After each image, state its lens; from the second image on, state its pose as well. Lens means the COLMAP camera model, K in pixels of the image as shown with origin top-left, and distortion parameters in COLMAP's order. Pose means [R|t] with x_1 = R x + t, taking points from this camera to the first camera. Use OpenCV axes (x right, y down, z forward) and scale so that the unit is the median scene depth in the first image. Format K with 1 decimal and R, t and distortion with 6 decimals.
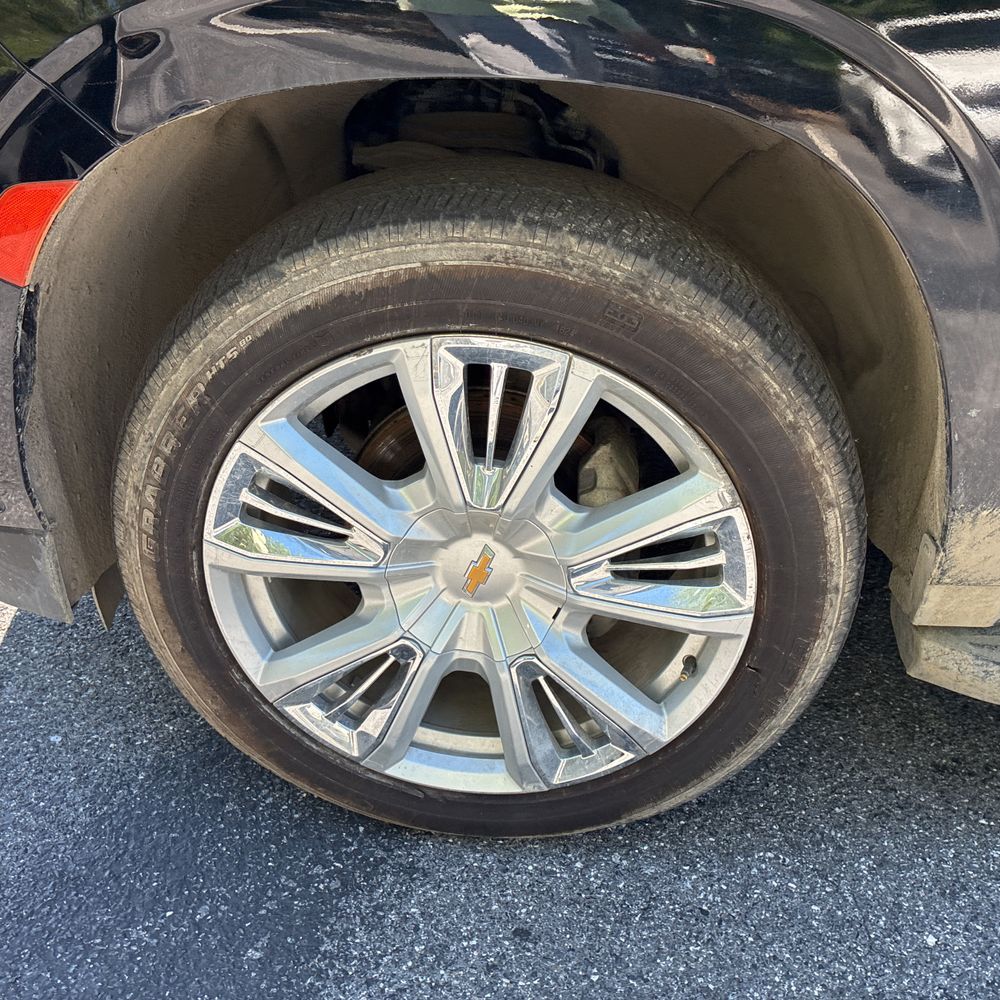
lens RADIAL K [[1018.0, 0, 499.4], [0, 1018.0, 510.8], [0, 0, 1]] dist [0.010106, 0.011907]
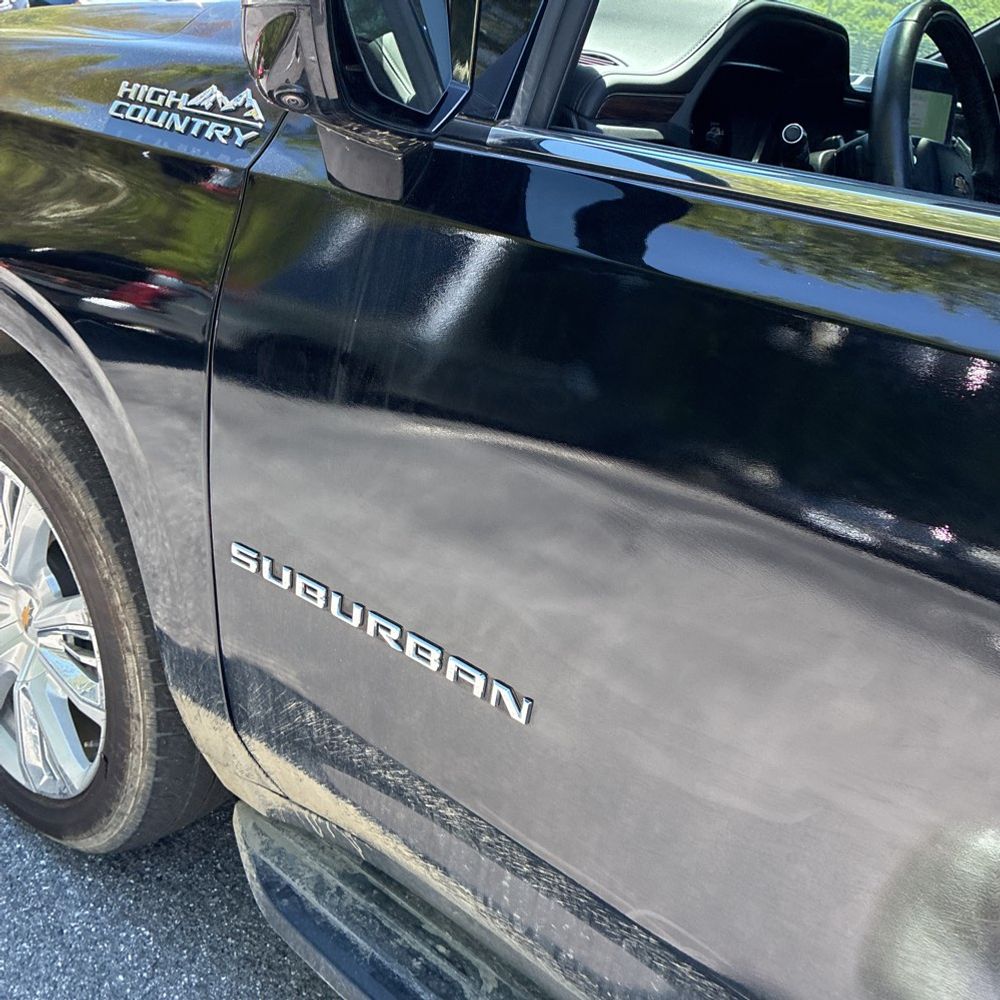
lens RADIAL K [[1018.0, 0, 499.4], [0, 1018.0, 510.8], [0, 0, 1]] dist [0.010106, 0.011907]
pose [[0.824248, 0.347247, -0.447253, 1.308375], [-0.418473, 0.905677, -0.068043, -0.297902], [0.381439, 0.243248, 0.891816, -0.104659]]
